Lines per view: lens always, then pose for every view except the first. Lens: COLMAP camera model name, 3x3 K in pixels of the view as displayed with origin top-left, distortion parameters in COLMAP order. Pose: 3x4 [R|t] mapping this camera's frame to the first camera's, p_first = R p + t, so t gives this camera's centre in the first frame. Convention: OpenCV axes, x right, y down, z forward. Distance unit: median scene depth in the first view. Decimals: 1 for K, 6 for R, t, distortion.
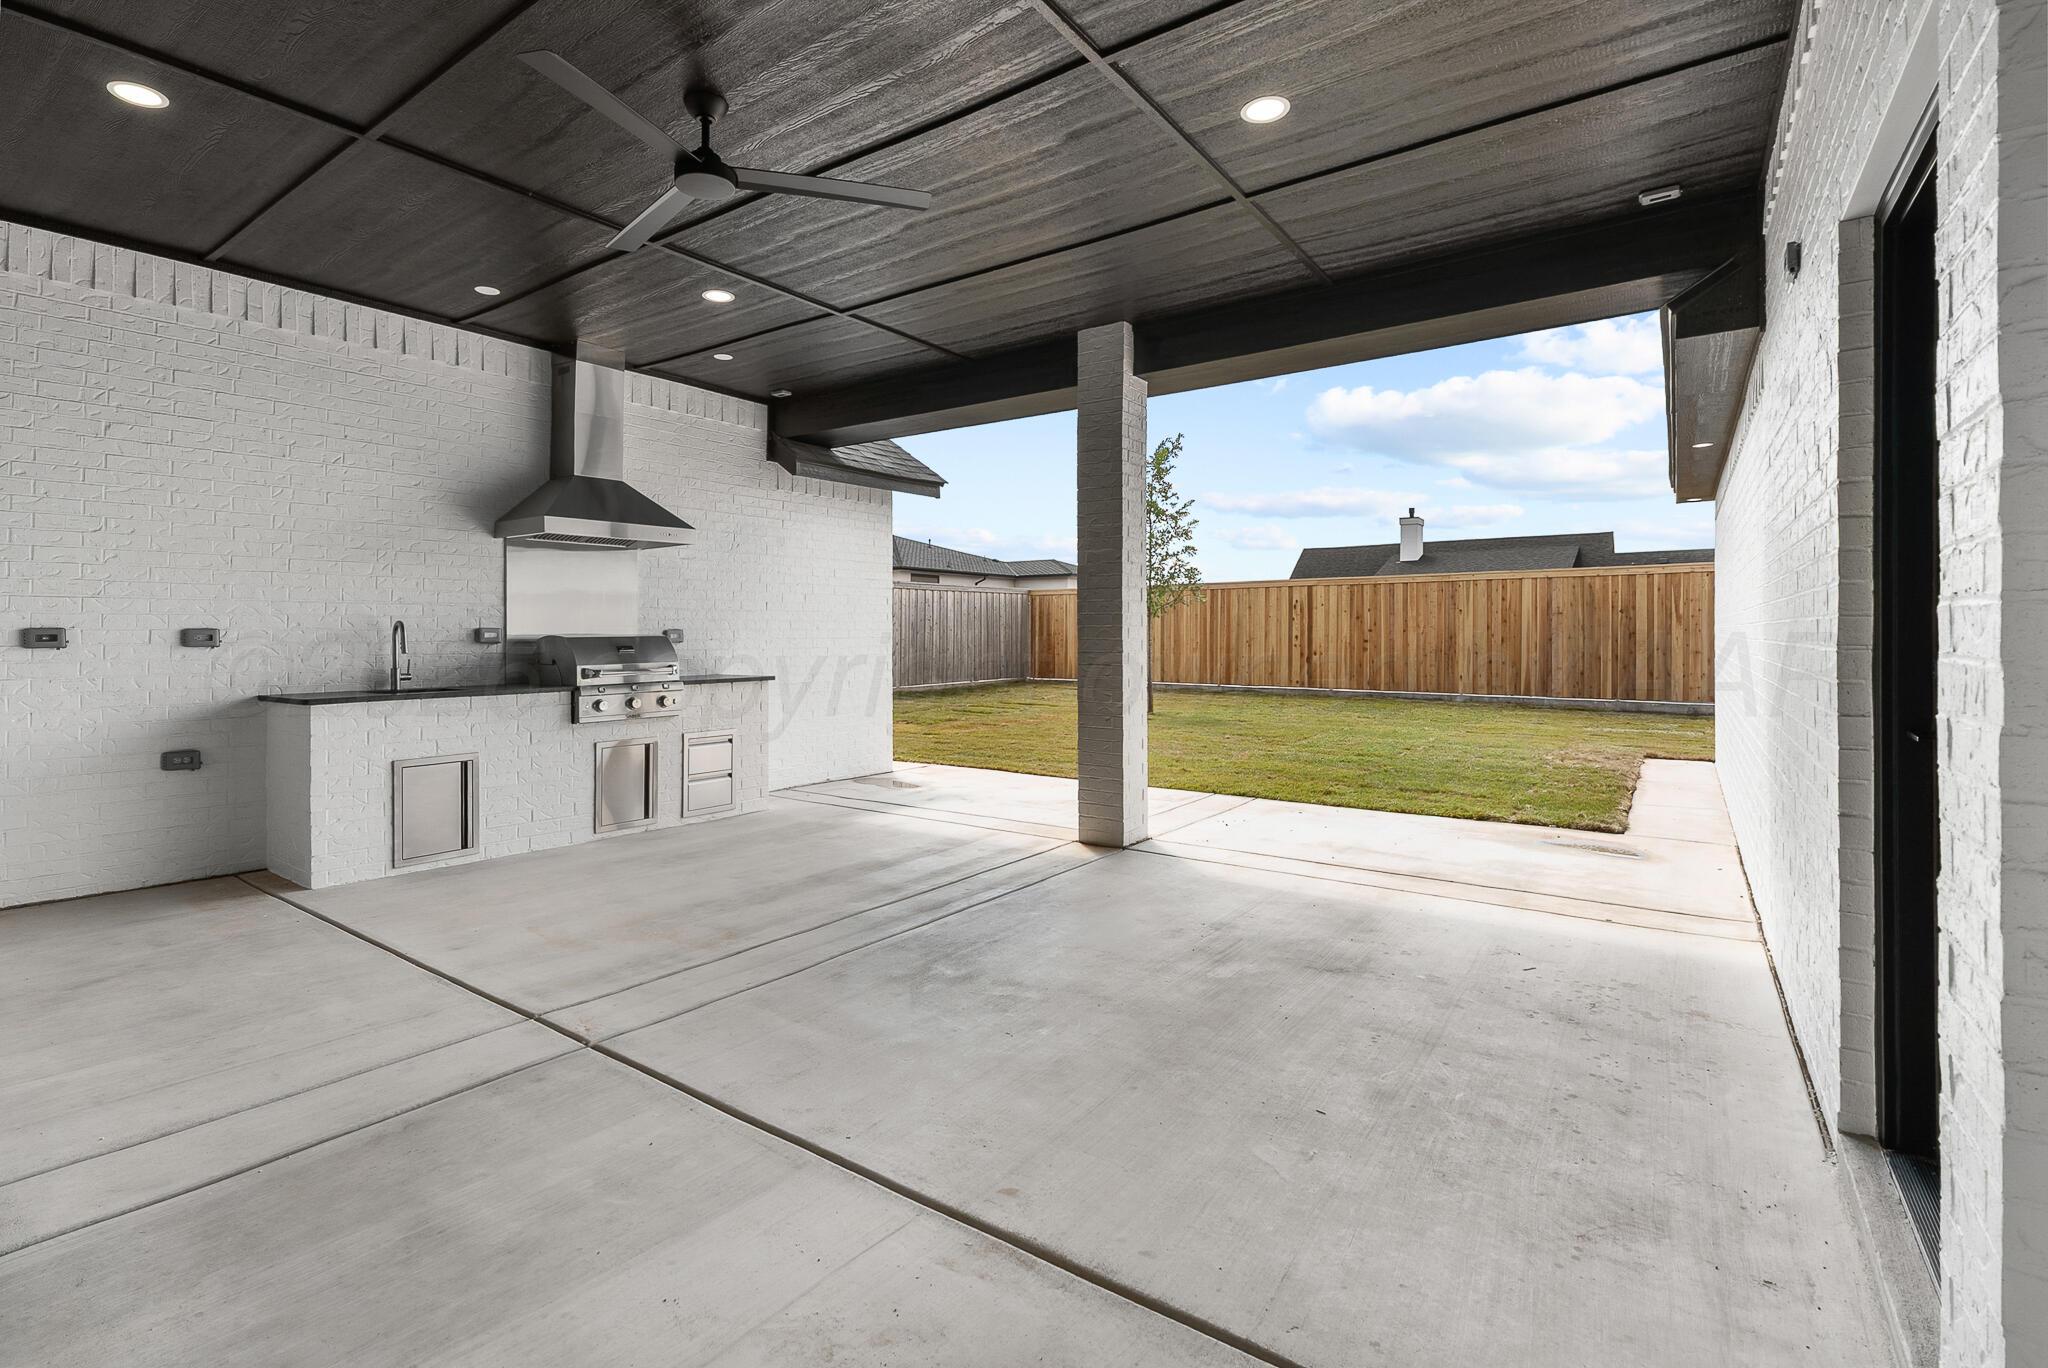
lens RADIAL K [[925.9, 0, 1029.1], [0, 925.9, 633.3], [0, 0, 1]] dist [-0.015747, -0.000069]
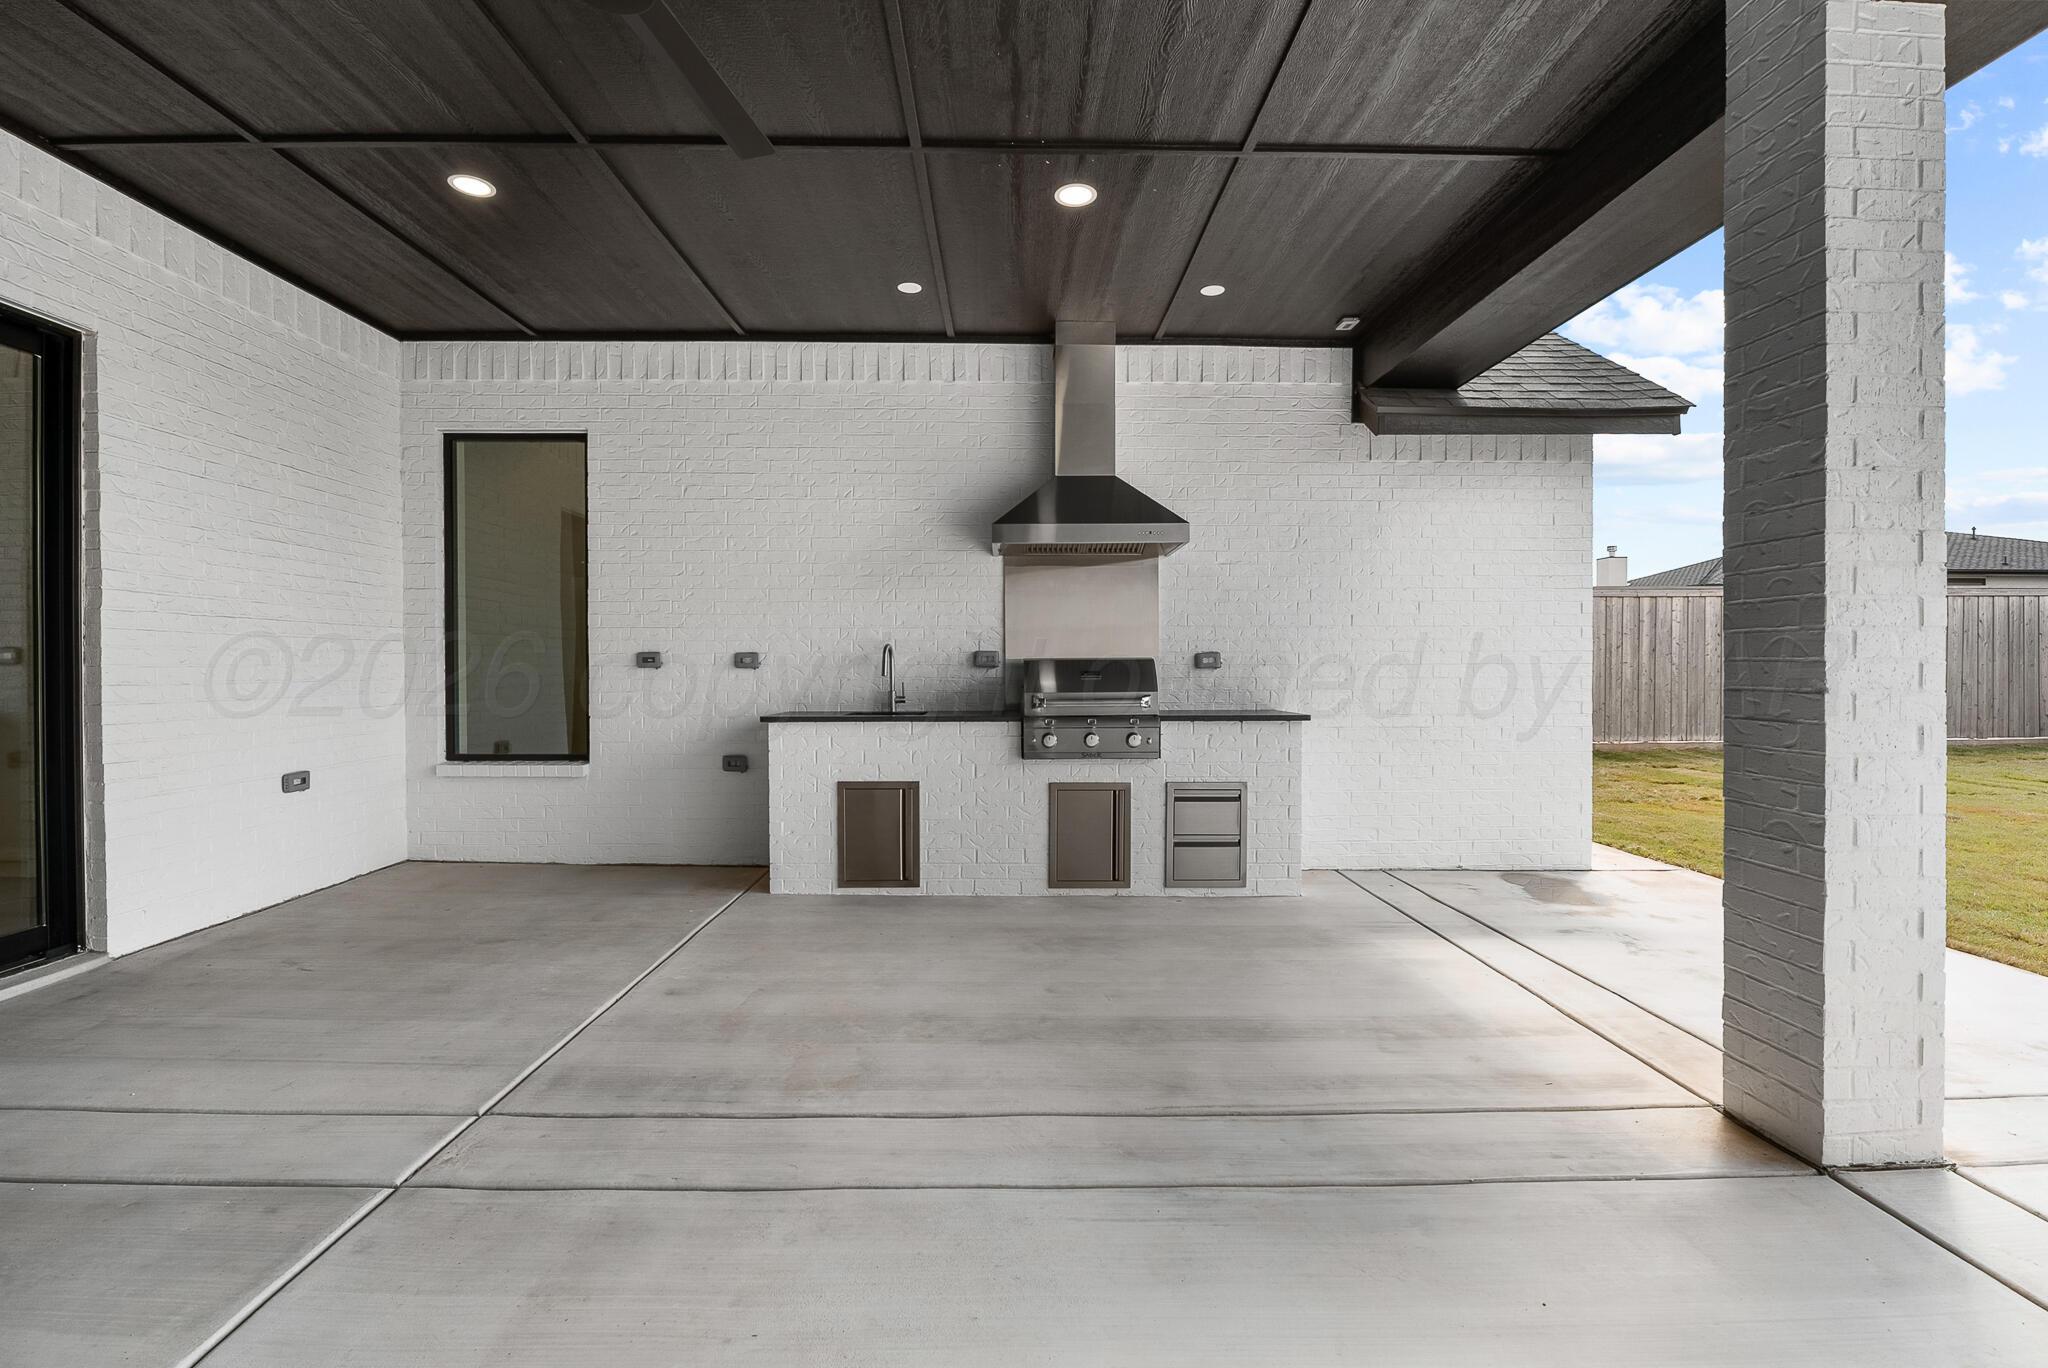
lens RADIAL K [[925.9, 0, 1031.0], [0, 925.9, 679.0], [0, 0, 1]] dist [-0.015747, -0.000069]
pose [[0.595785, 0.012093, -0.803053, 0.211897], [0.000103, 0.999885, 0.015134, 0.008652], [0.803144, -0.009100, 0.595715, 0.473400]]
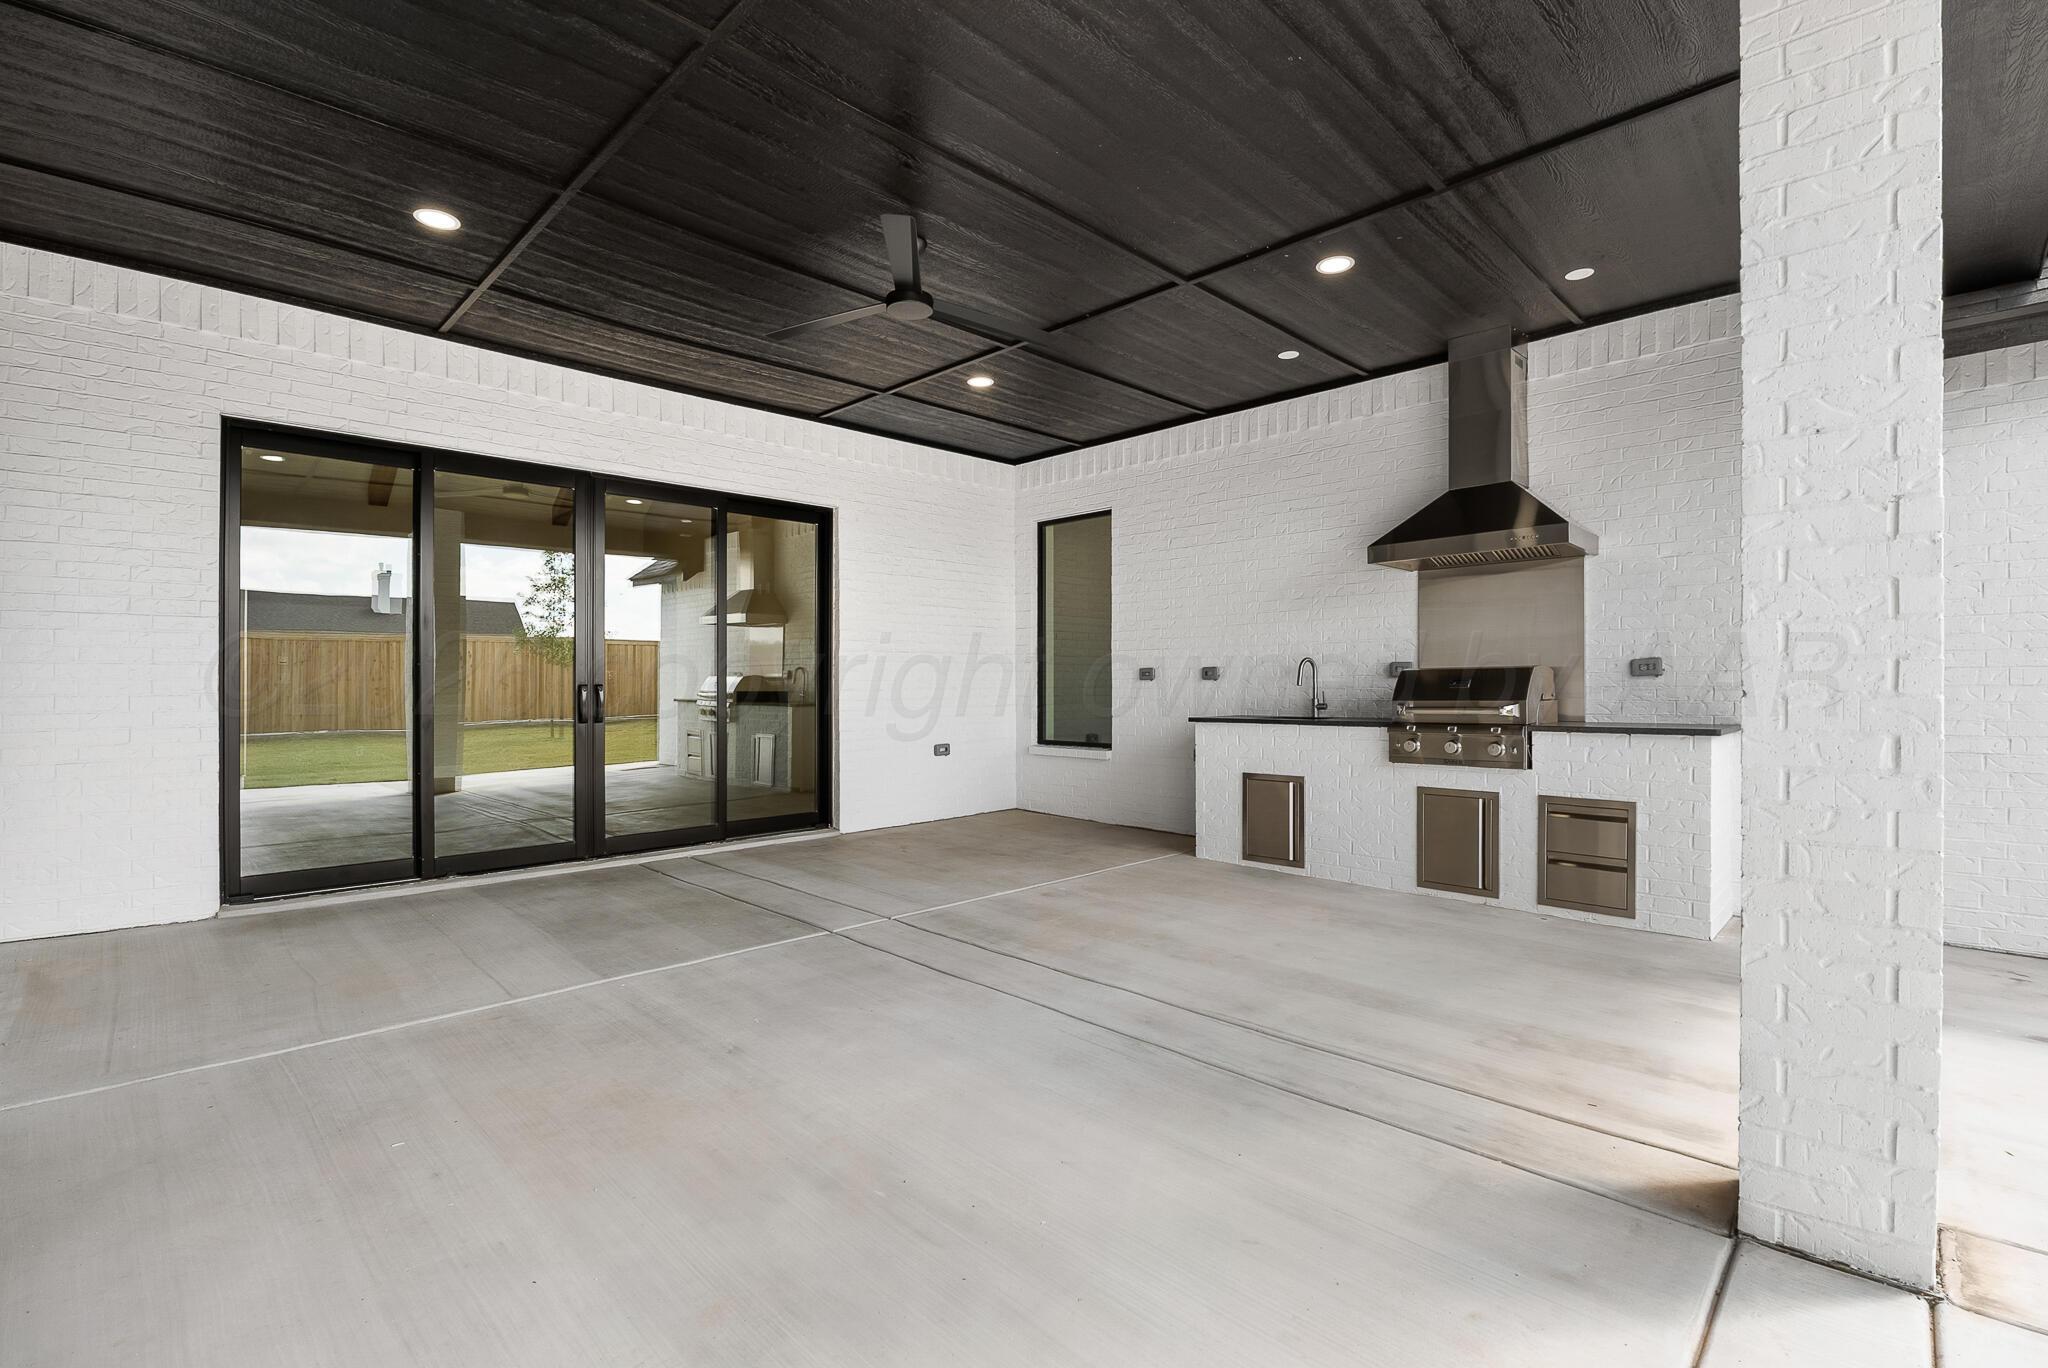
lens RADIAL K [[925.9, 0, 1016.0], [0, 925.9, 684.3], [0, 0, 1]] dist [-0.015747, -0.000069]
pose [[-0.171283, 0.003590, -0.985215, 0.487544], [0.007037, 0.999972, 0.002420, 0.013242], [0.985197, -0.006519, -0.171303, 0.765017]]
